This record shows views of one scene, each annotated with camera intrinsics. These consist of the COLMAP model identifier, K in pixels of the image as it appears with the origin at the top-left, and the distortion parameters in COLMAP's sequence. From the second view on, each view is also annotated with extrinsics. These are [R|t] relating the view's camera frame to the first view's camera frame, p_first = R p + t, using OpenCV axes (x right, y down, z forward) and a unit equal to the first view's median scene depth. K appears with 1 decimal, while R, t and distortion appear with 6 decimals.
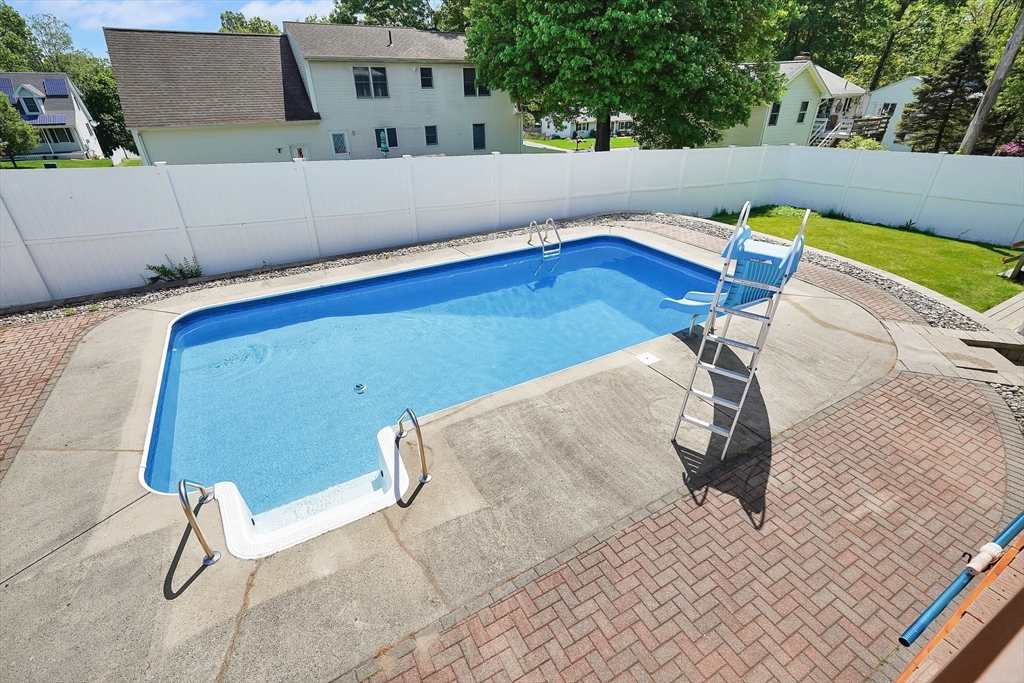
lens RADIAL K [[466.6, 0, 512.2], [0, 466.6, 345.8], [0, 0, 1]] dist [-0.006996, 0.003709]
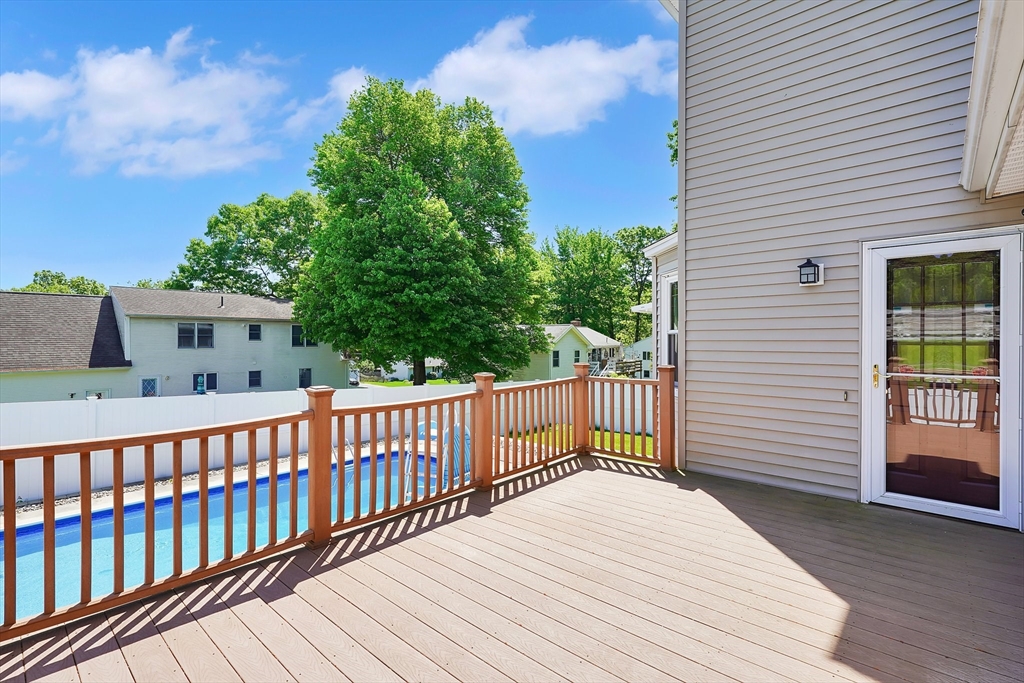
lens RADIAL K [[466.6, 0, 522.9], [0, 466.6, 340.5], [0, 0, 1]] dist [-0.006996, 0.003709]
pose [[0.943881, 0.005803, 0.330234, 0.056563], [0.154963, 0.875185, -0.458298, 0.059790], [-0.291676, 0.483753, 0.825172, -0.110515]]
